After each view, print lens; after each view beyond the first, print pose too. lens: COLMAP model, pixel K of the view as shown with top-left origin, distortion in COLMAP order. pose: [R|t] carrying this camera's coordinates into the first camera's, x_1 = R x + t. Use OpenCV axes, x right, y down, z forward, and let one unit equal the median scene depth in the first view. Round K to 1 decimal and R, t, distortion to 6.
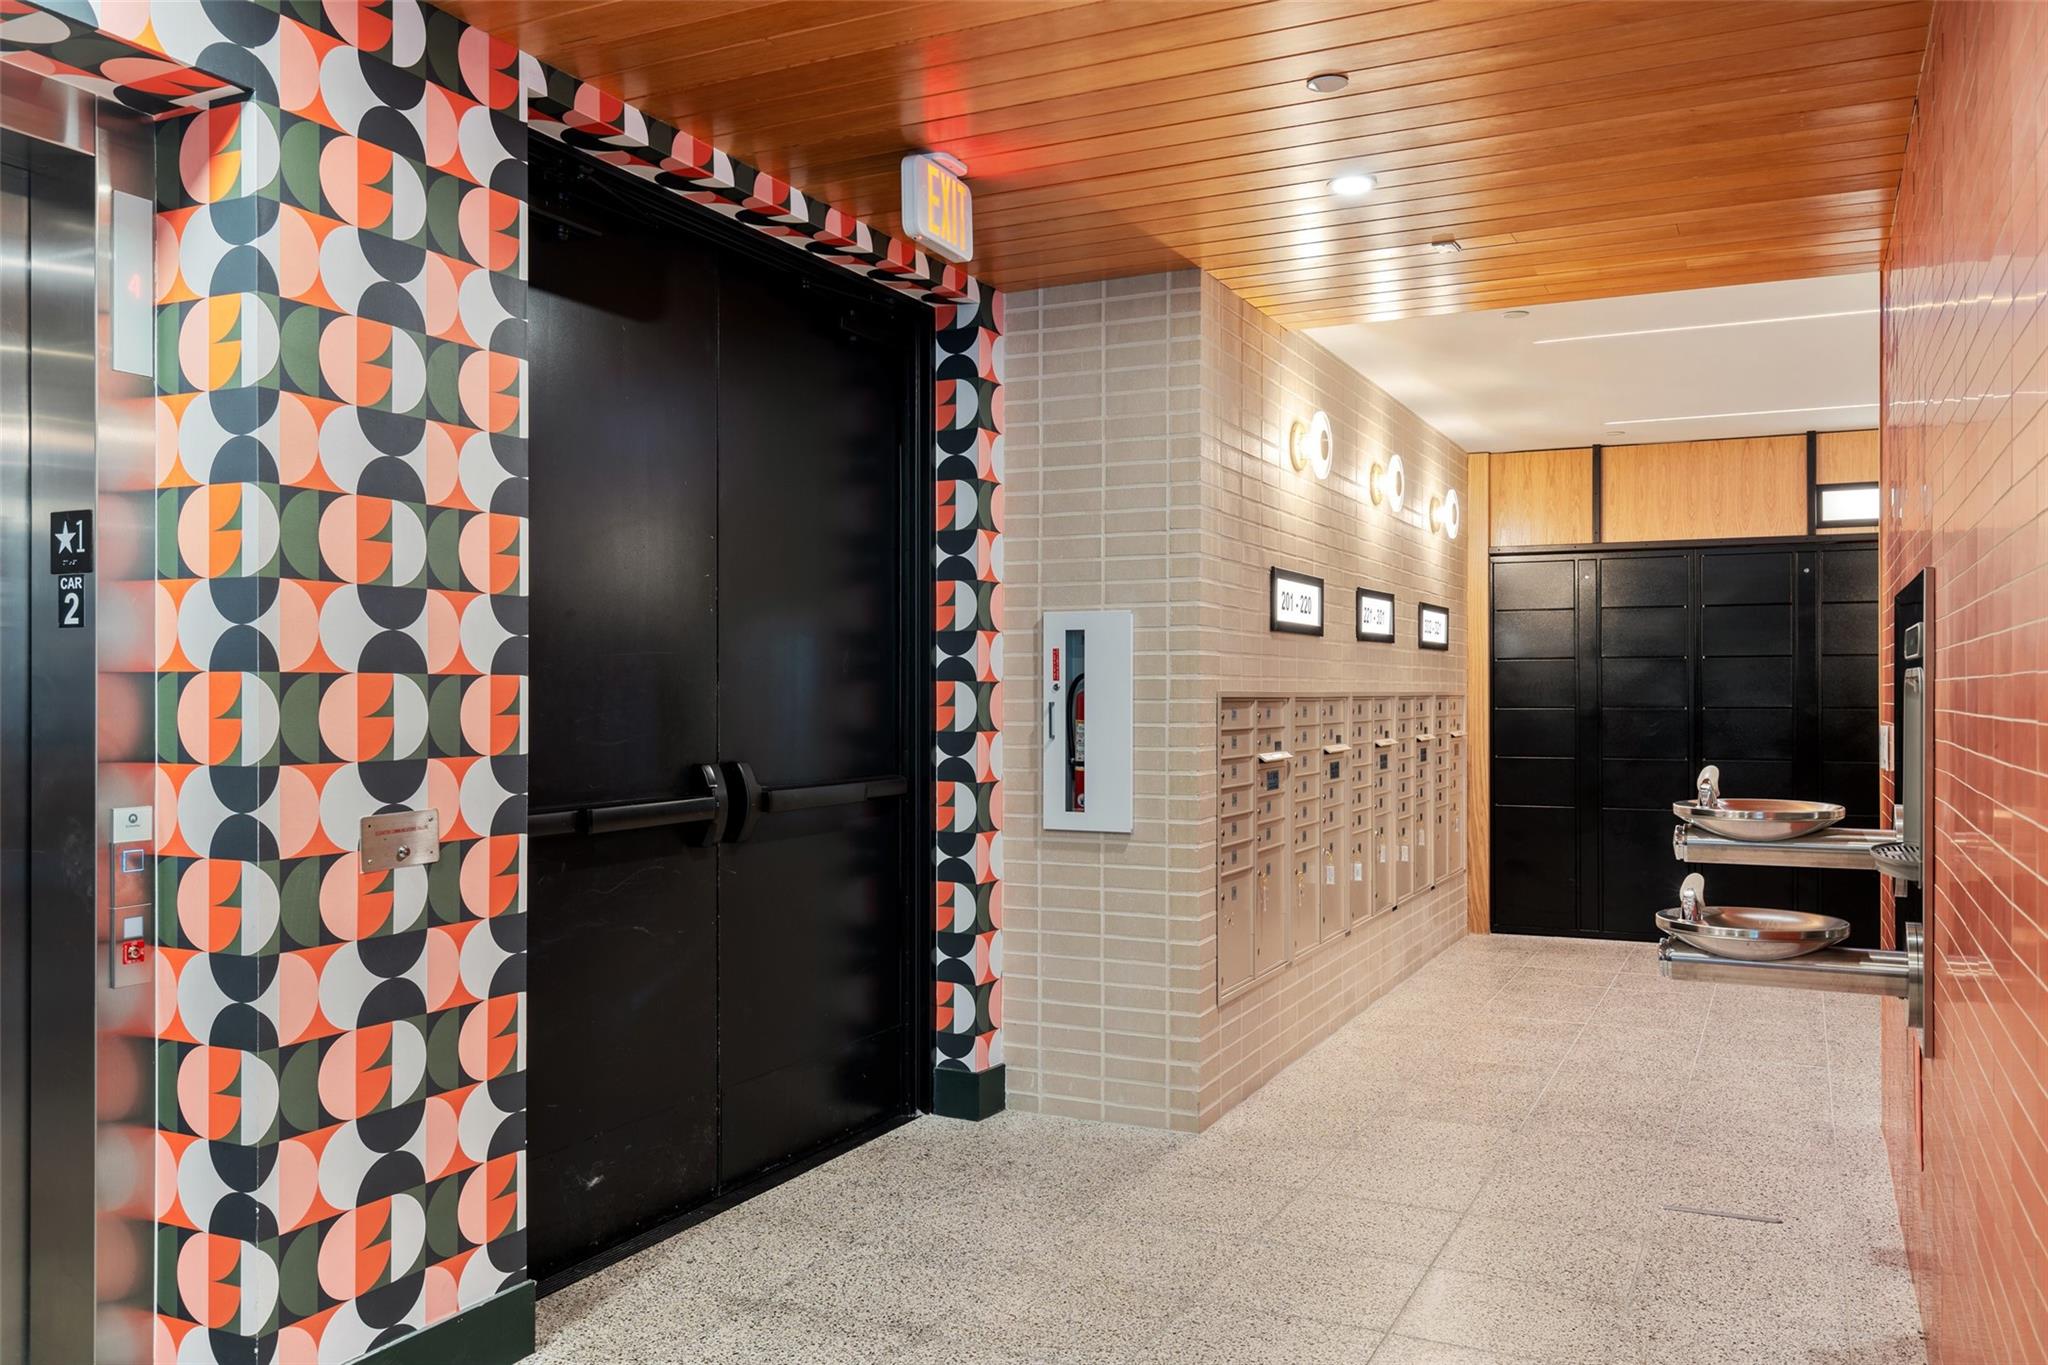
lens RADIAL K [[1560.9, 0, 1020.2], [0, 1560.9, 681.7], [0, 0, 1]] dist [0.037259, 0.004862]
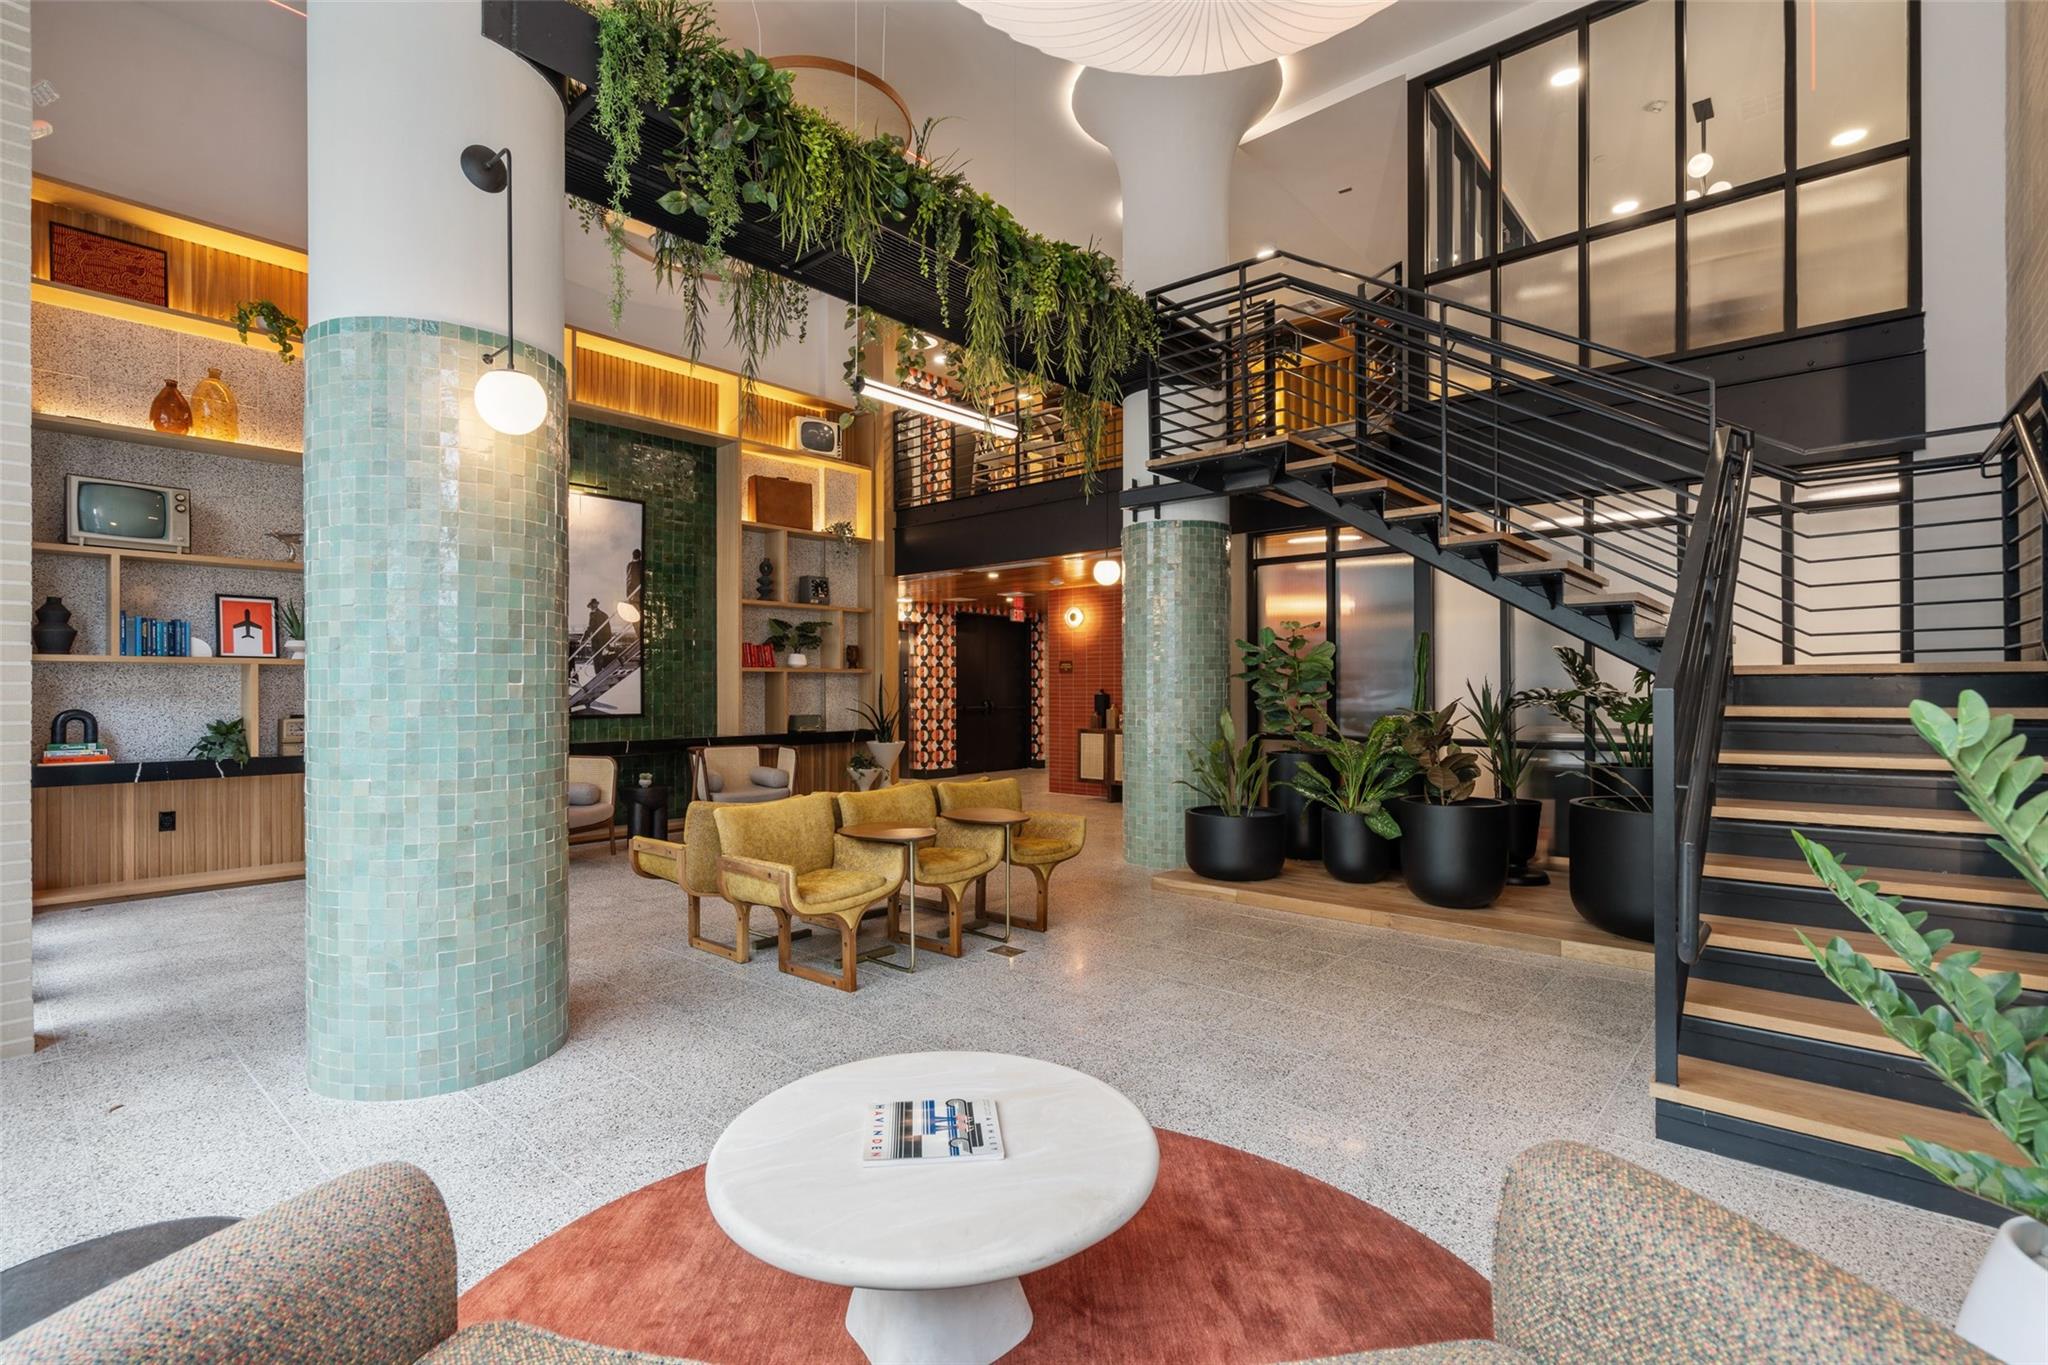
lens RADIAL K [[932.1, 0, 1026.1], [0, 932.1, 684.5], [0, 0, 1]] dist [0.004229, 0.000453]
pose [[0.964550, -0.005678, -0.263839, 1.327752], [0.006135, 0.999981, 0.000908, -0.024338], [0.263828, -0.002495, 0.964566, -3.597869]]
